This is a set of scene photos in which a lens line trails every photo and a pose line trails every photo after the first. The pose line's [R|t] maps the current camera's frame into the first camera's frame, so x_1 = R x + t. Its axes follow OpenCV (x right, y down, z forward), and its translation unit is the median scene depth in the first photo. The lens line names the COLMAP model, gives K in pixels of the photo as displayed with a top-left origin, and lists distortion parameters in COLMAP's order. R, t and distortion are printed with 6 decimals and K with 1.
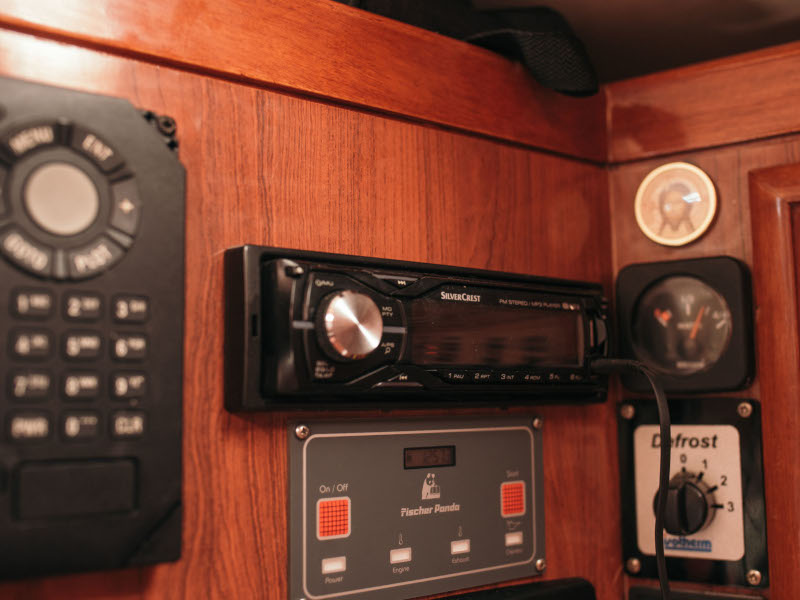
lens RADIAL K [[912.8, 0, 486.9], [0, 912.8, 329.8], [0, 0, 1]] dist [-0.015348, -0.000994]
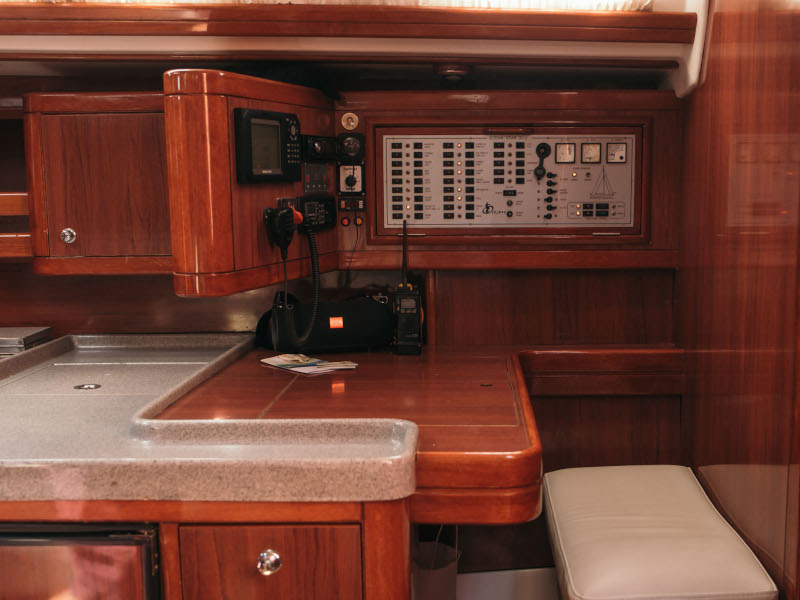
lens RADIAL K [[865.1, 0, 398.9], [0, 865.1, 324.3], [0, 0, 1]] dist [-0.031362, -0.007328]
pose [[0.879936, -0.063973, 0.470766, -1.995101], [-0.056074, 0.969982, 0.236623, -0.207718], [-0.471772, -0.234611, 0.849934, -3.665962]]
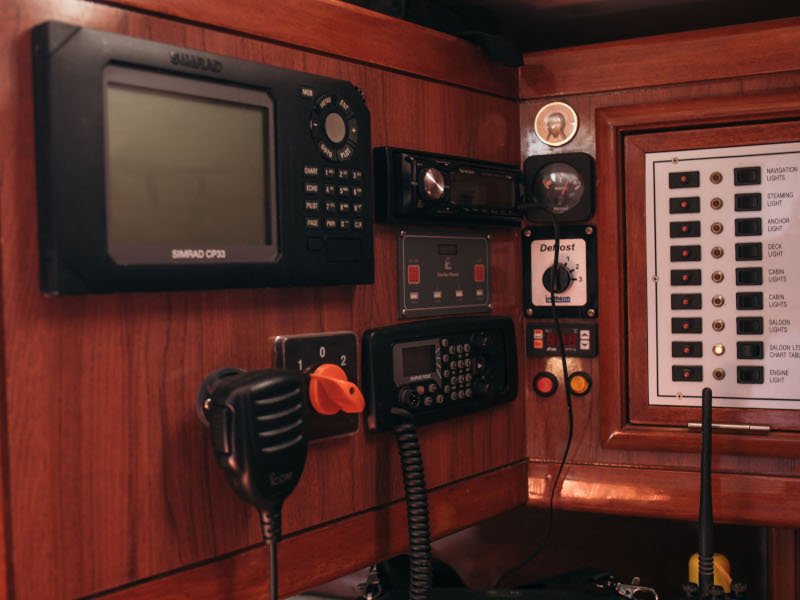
lens RADIAL K [[865.1, 0, 398.9], [0, 865.1, 324.3], [0, 0, 1]] dist [-0.031362, -0.007328]
pose [[0.990380, -0.011309, 0.137909, -0.399061], [-0.008061, 0.990247, 0.139090, 0.031440], [-0.138137, -0.138863, 0.980630, -0.839519]]
